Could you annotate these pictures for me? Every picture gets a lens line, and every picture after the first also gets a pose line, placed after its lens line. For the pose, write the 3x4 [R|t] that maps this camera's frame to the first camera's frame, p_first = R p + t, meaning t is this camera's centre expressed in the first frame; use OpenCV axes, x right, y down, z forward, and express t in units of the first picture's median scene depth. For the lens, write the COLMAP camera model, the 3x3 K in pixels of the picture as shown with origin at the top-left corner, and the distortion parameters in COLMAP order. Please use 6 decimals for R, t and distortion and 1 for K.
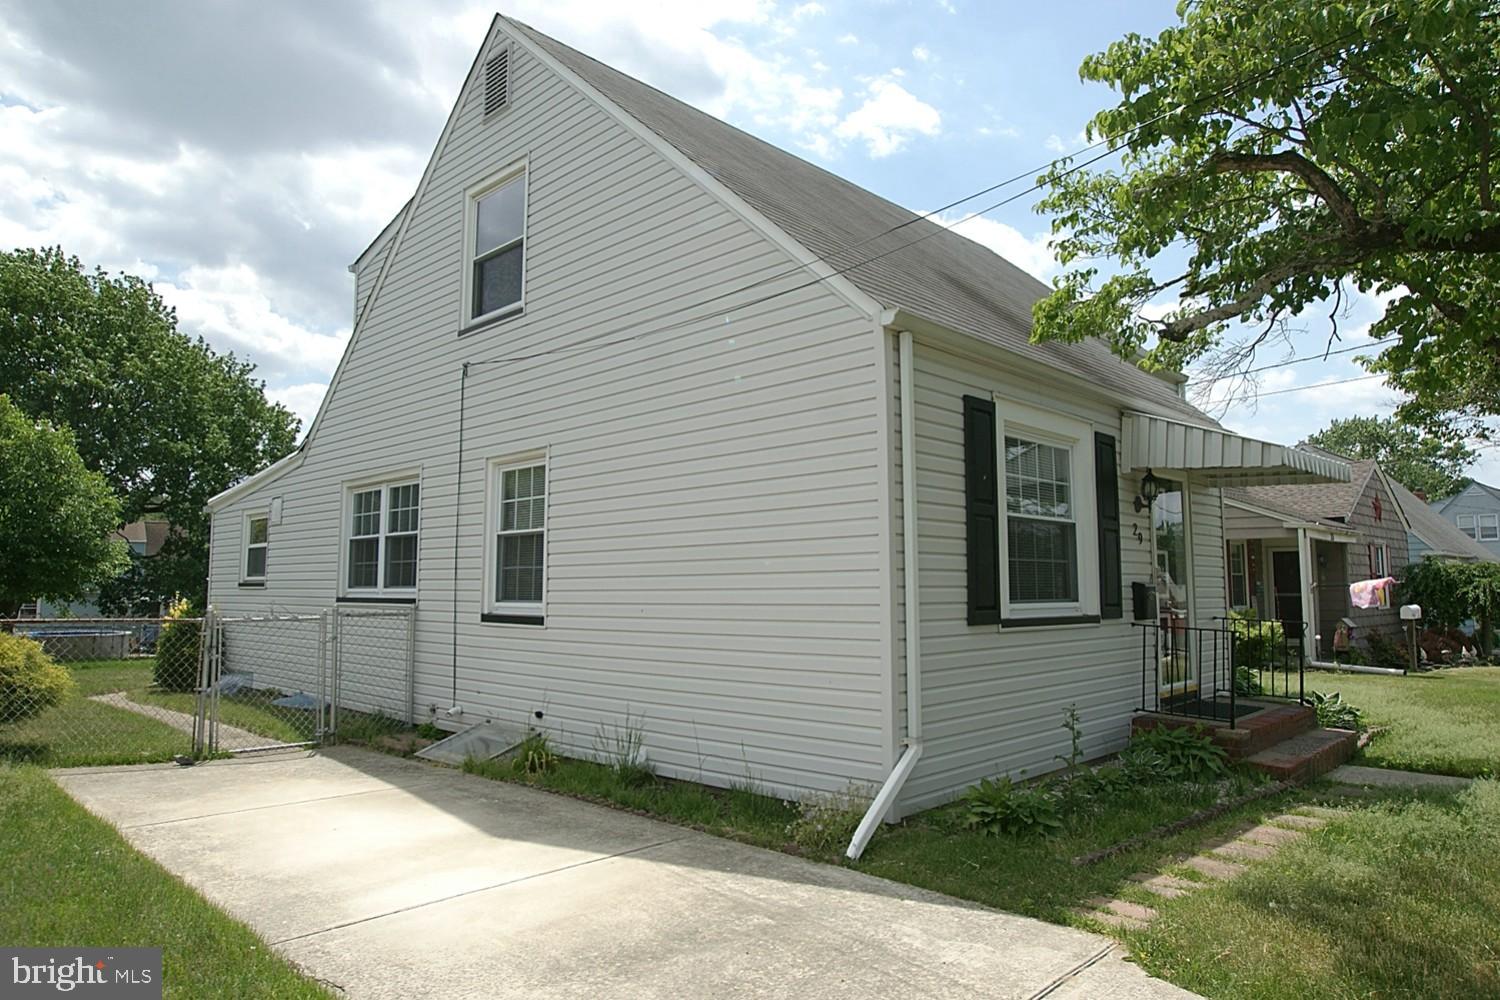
lens RADIAL K [[948.5, 0, 750.3], [0, 948.5, 479.0], [0, 0, 1]] dist [-0.041696, 0.034897]
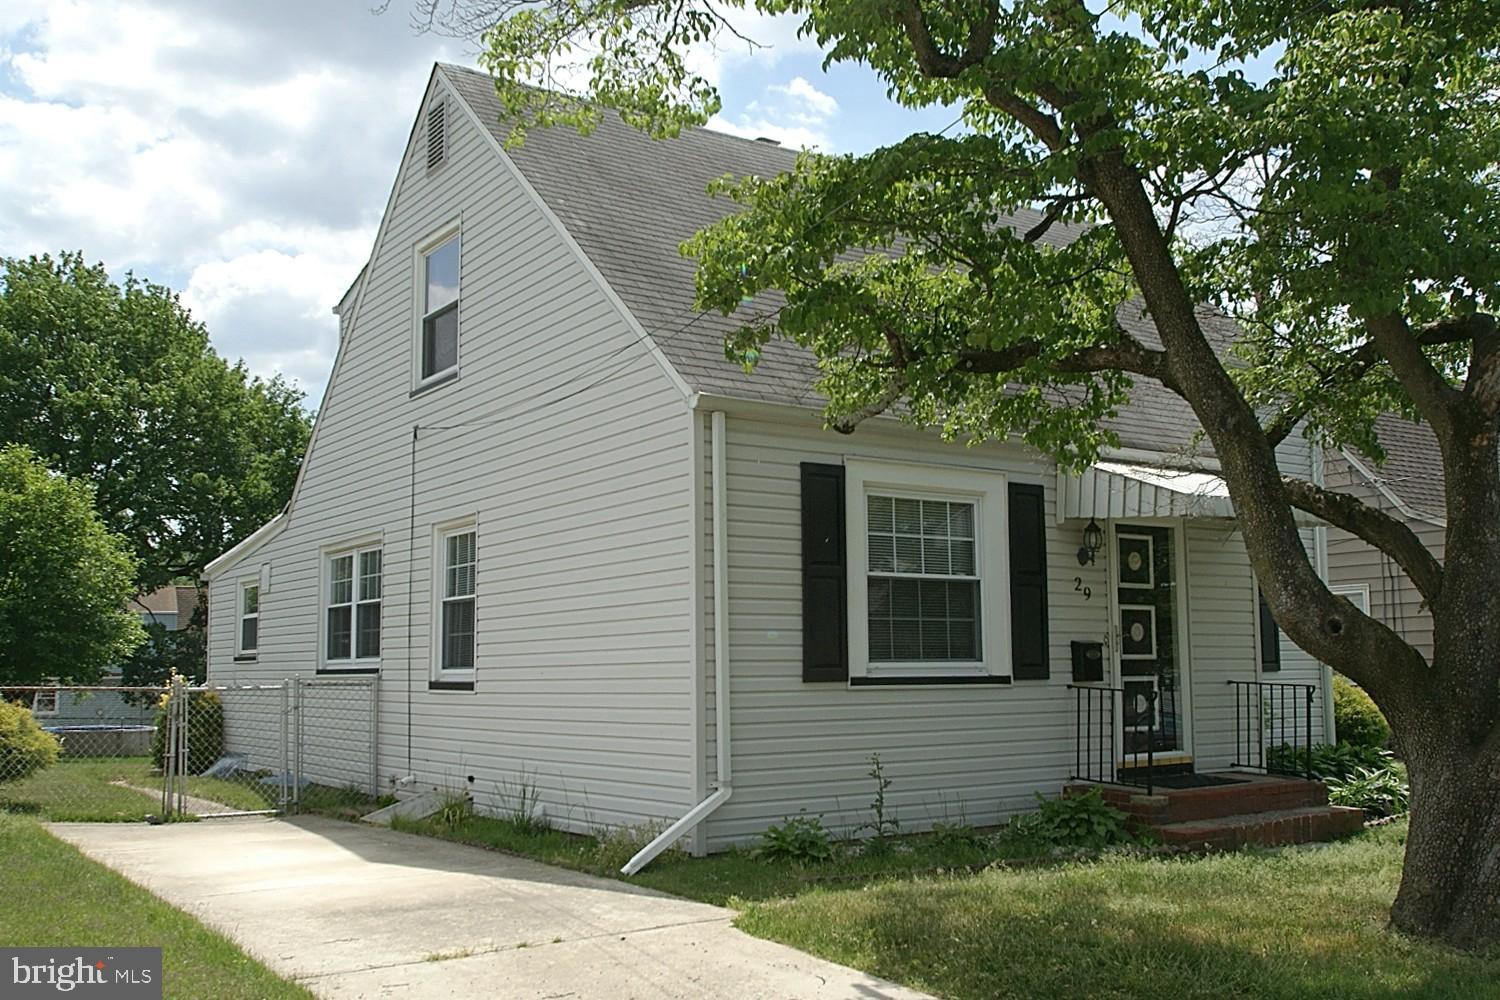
lens RADIAL K [[1405.7, 0, 750.0], [0, 1405.7, 500.0], [0, 0, 1]] dist [-0.014361, -0.000020]
pose [[0.981027, -0.031563, -0.191283, 0.356736], [0.030806, 0.999501, -0.006928, -0.029043], [0.191406, 0.000904, 0.981510, -0.408832]]
